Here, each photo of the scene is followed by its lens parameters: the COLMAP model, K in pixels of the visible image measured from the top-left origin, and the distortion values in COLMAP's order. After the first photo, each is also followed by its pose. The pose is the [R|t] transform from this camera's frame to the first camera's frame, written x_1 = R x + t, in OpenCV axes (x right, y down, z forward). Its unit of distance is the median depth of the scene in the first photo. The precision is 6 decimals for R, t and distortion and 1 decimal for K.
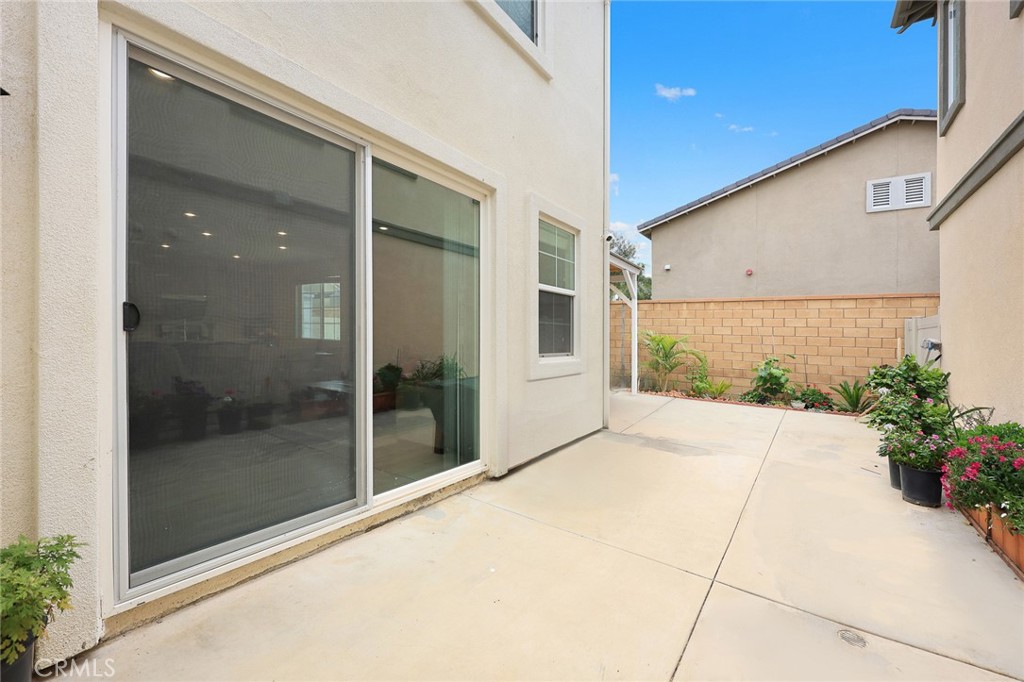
lens RADIAL K [[416.3, 0, 508.7], [0, 416.3, 337.3], [0, 0, 1]] dist [0.002691, 0.000242]
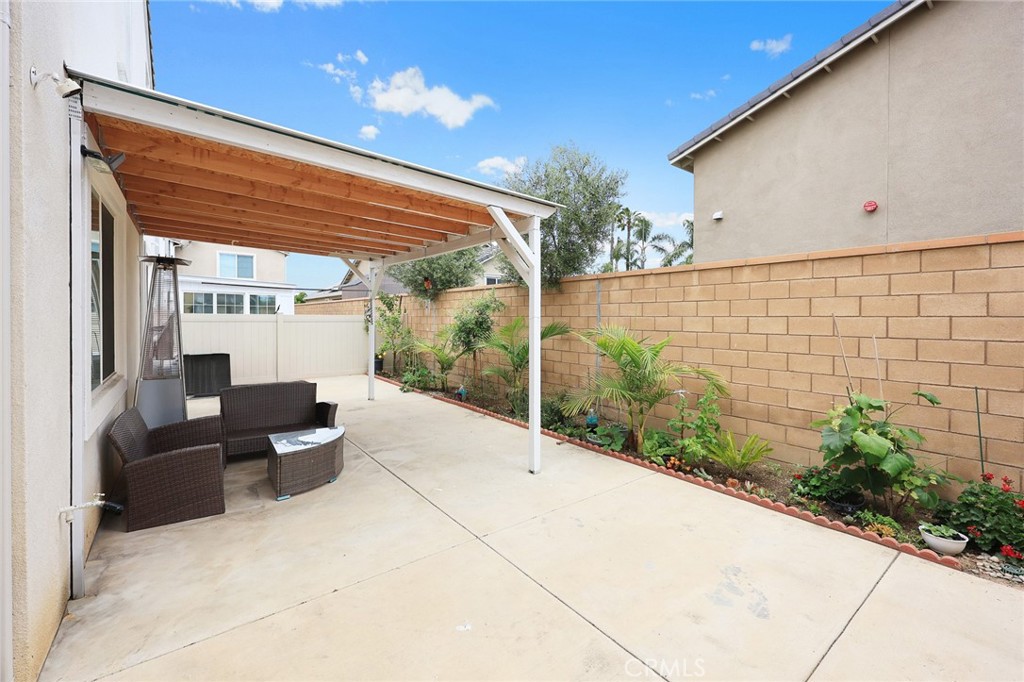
lens RADIAL K [[416.3, 0, 508.6], [0, 416.3, 333.8], [0, 0, 1]] dist [0.002691, 0.000242]
pose [[0.959329, -0.013120, -0.281984, 0.379546], [0.021295, 0.999437, 0.025946, -0.026209], [0.281485, -0.030896, 0.959068, 0.480401]]
